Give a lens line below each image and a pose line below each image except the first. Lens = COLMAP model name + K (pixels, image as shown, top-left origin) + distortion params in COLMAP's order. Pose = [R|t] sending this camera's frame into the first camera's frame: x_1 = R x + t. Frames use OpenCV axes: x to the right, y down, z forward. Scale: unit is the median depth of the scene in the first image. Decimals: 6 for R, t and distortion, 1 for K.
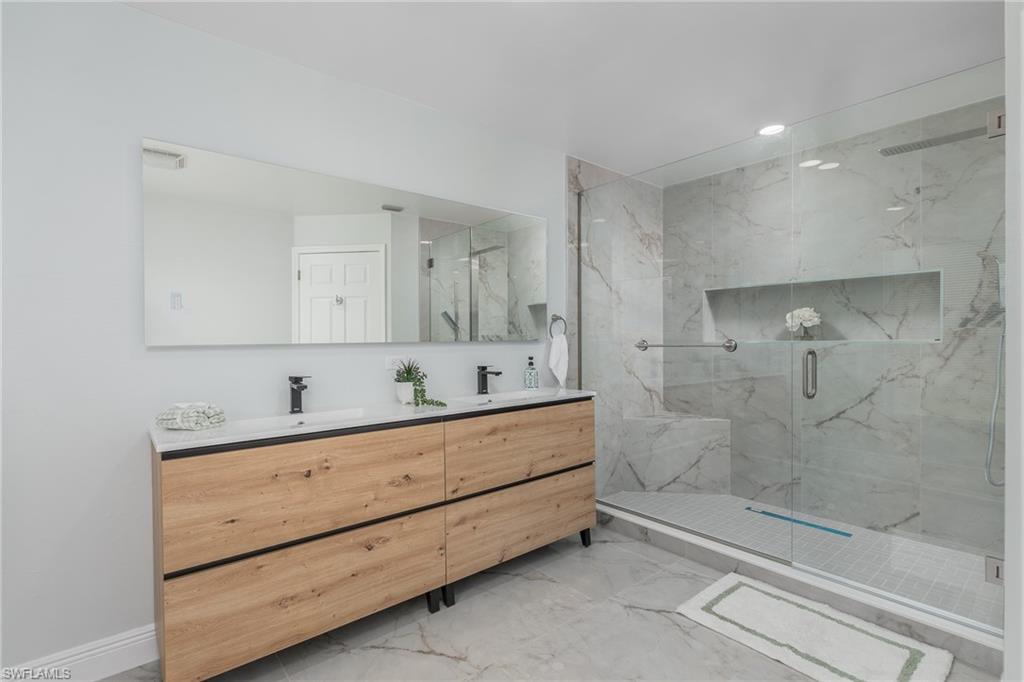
lens RADIAL K [[502.6, 0, 508.5], [0, 502.6, 347.1], [0, 0, 1]] dist [-0.001430, -0.000520]
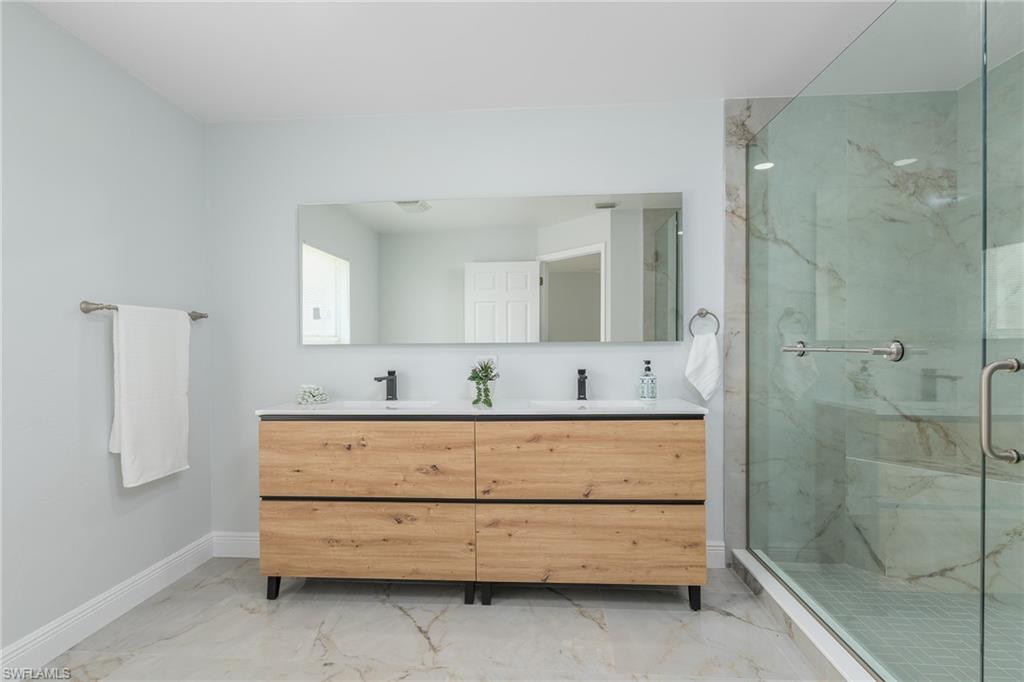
lens RADIAL K [[502.6, 0, 508.5], [0, 502.6, 347.1], [0, 0, 1]] dist [-0.001430, -0.000520]
pose [[0.699703, 0.011948, -0.714334, 0.639608], [-0.009053, 0.999928, 0.007857, -0.010320], [0.714376, 0.000969, 0.699761, 0.331135]]
